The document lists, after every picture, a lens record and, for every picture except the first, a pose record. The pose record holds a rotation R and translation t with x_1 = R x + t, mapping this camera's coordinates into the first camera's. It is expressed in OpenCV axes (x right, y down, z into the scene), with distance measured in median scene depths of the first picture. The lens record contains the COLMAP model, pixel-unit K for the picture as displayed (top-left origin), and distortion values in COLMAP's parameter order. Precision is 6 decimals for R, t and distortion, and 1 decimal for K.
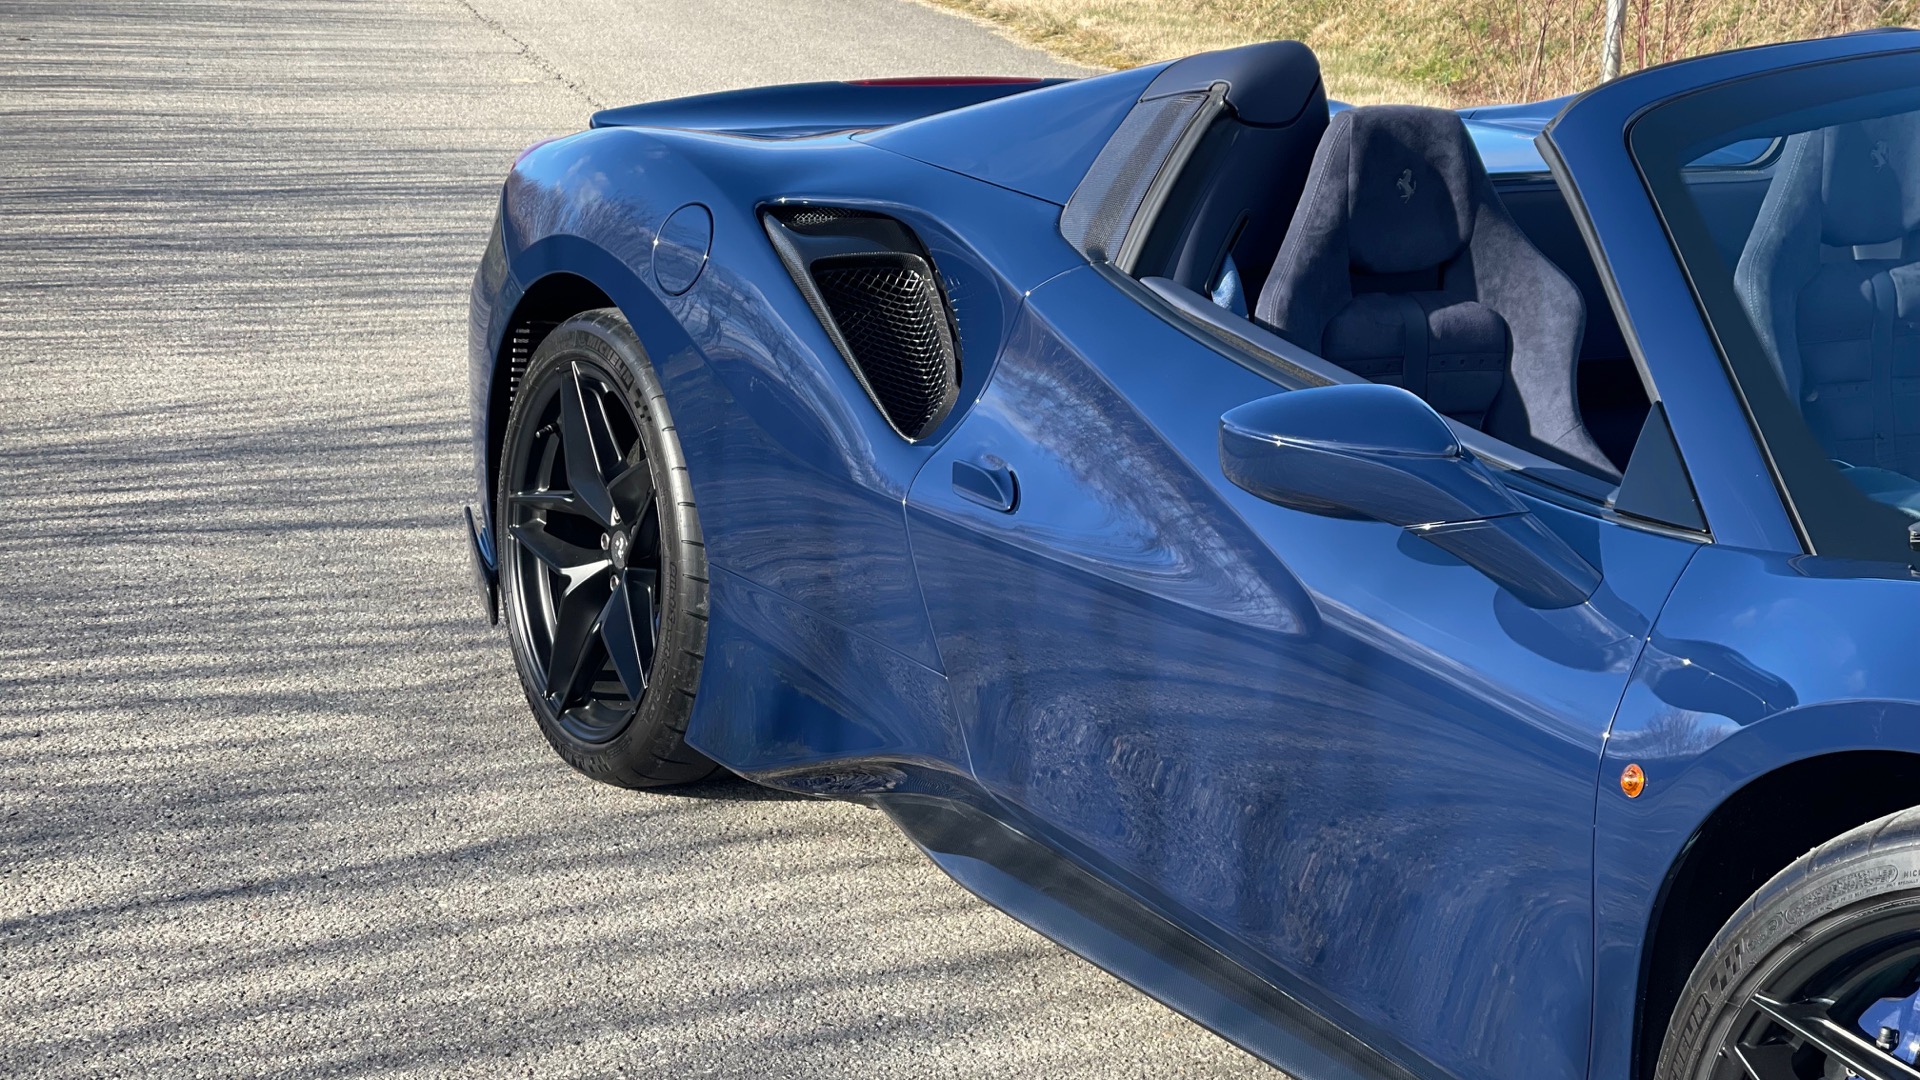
lens RADIAL K [[3759.5, 0, 905.3], [0, 3759.5, 530.1], [0, 0, 1]] dist [0.299208, 0.000000]
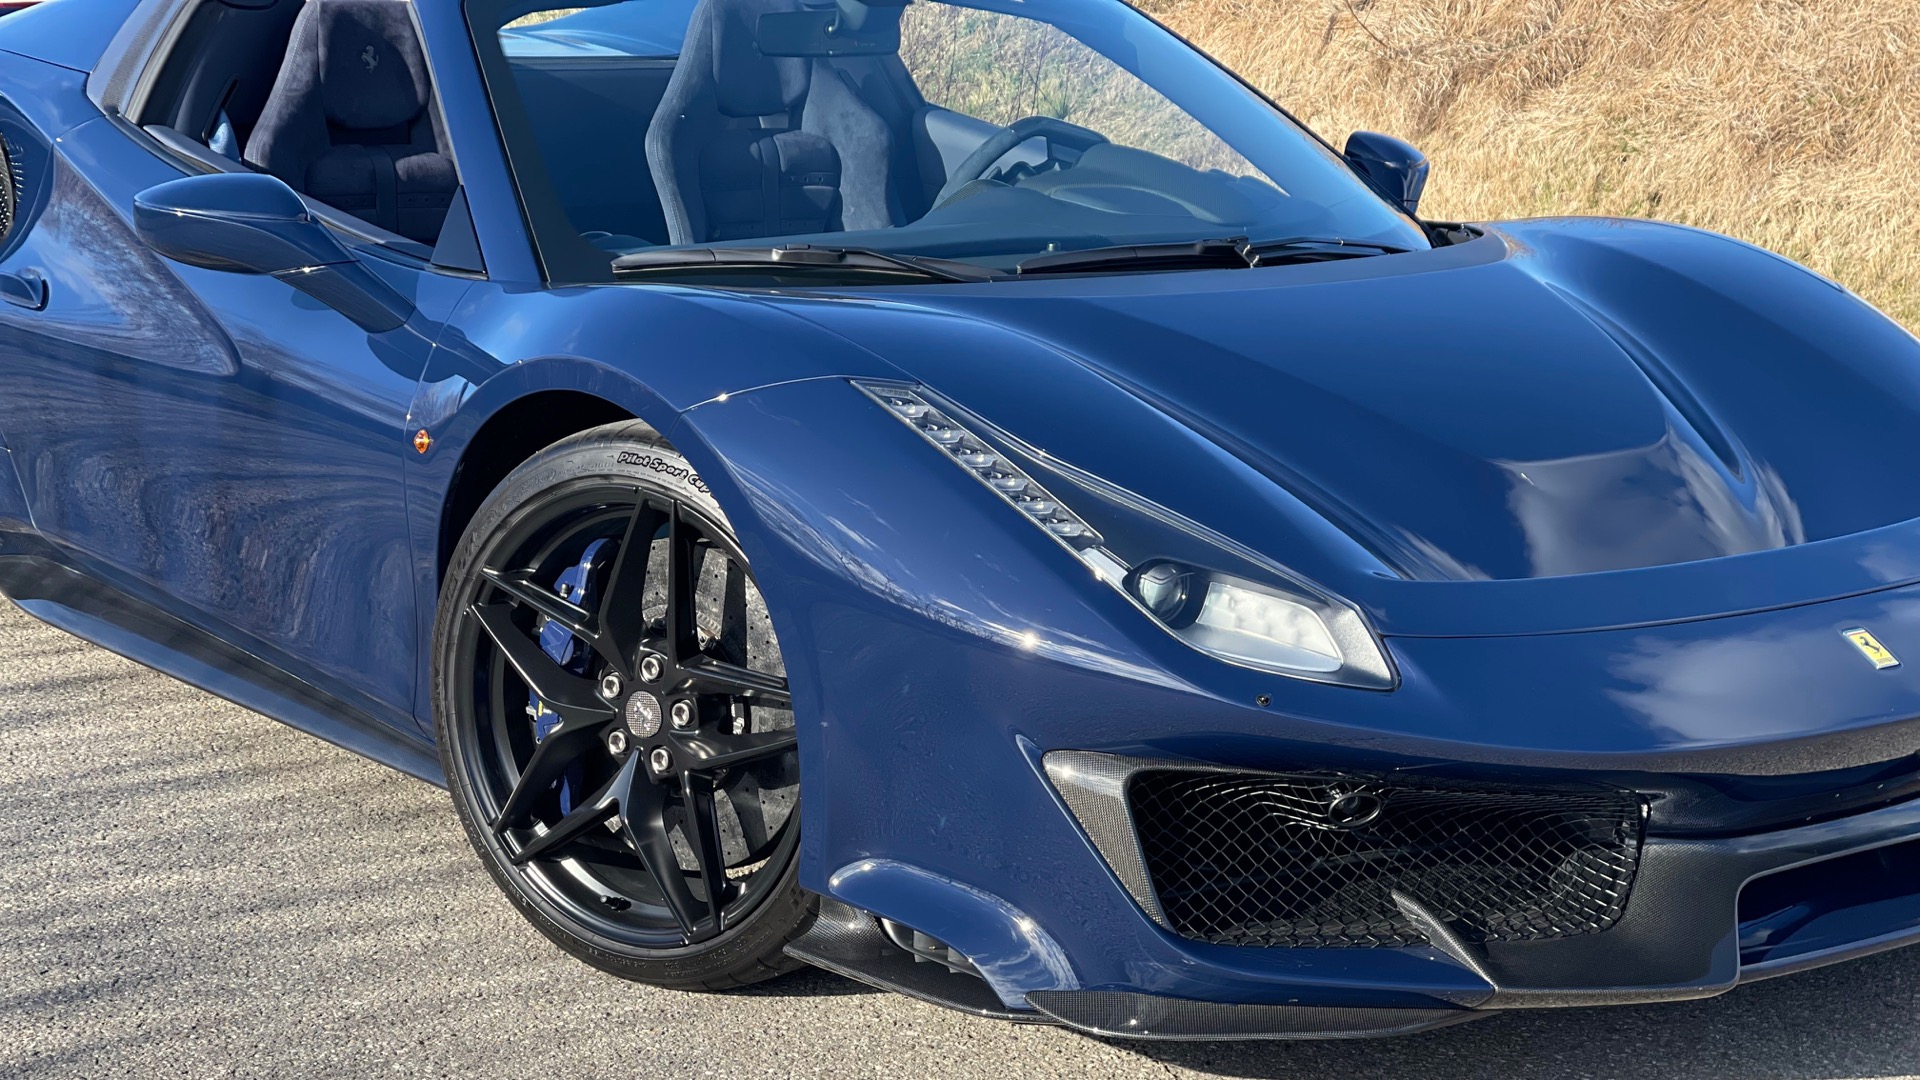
lens RADIAL K [[3759.5, 0, 991.4], [0, 3759.5, 722.9], [0, 0, 1]] dist [0.299208, 0.000000]
pose [[0.986034, -0.044413, 0.160511, 0.122916], [0.038017, 0.998364, 0.042703, 0.086305], [-0.162145, -0.036005, 0.986110, -0.316954]]
